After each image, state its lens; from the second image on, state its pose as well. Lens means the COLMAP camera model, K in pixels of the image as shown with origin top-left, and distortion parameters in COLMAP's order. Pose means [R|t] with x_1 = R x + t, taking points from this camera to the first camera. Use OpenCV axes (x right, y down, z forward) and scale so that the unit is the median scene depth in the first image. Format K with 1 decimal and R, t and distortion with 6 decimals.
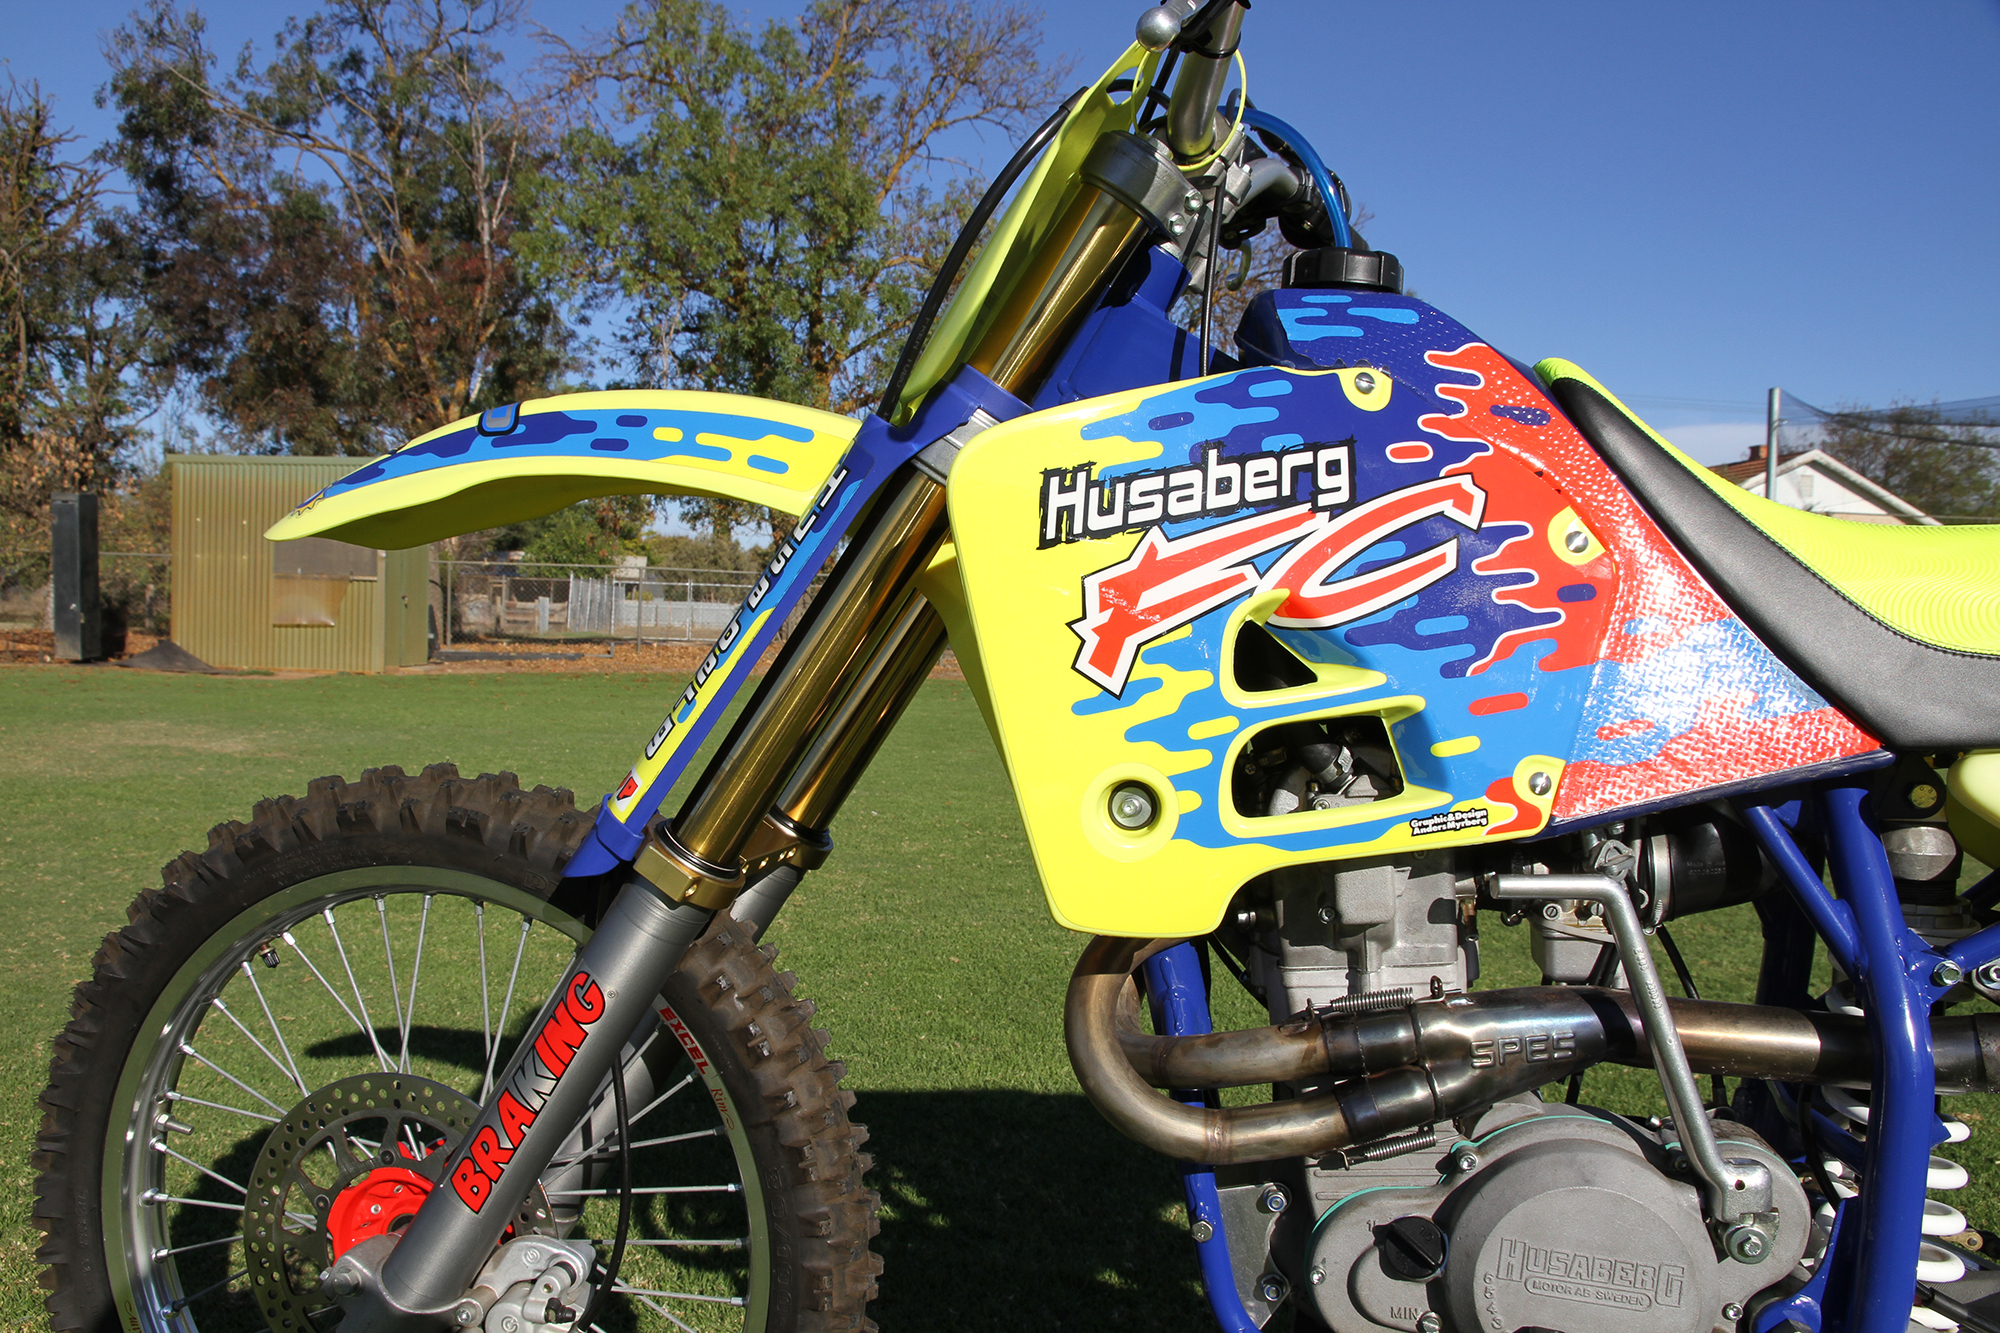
lens RADIAL K [[1742.4, 0, 998.6], [0, 1742.4, 669.7], [0, 0, 1]] dist [0.020951, 0.029466]
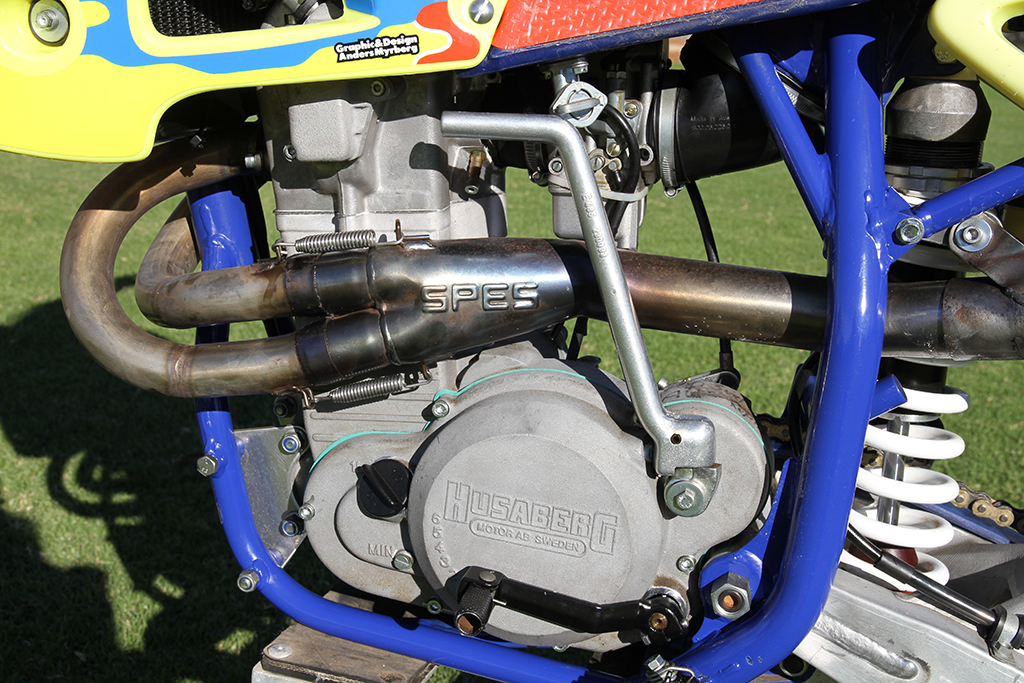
lens RADIAL K [[1484.4, 0, 512.3], [0, 1484.4, 340.4], [0, 0, 1]] dist [0.101455, 0.000000]
pose [[0.996092, 0.048095, -0.074076, 0.378731], [-0.033147, 0.980991, 0.191202, 0.081585], [0.081864, -0.188000, 0.978751, 0.185591]]
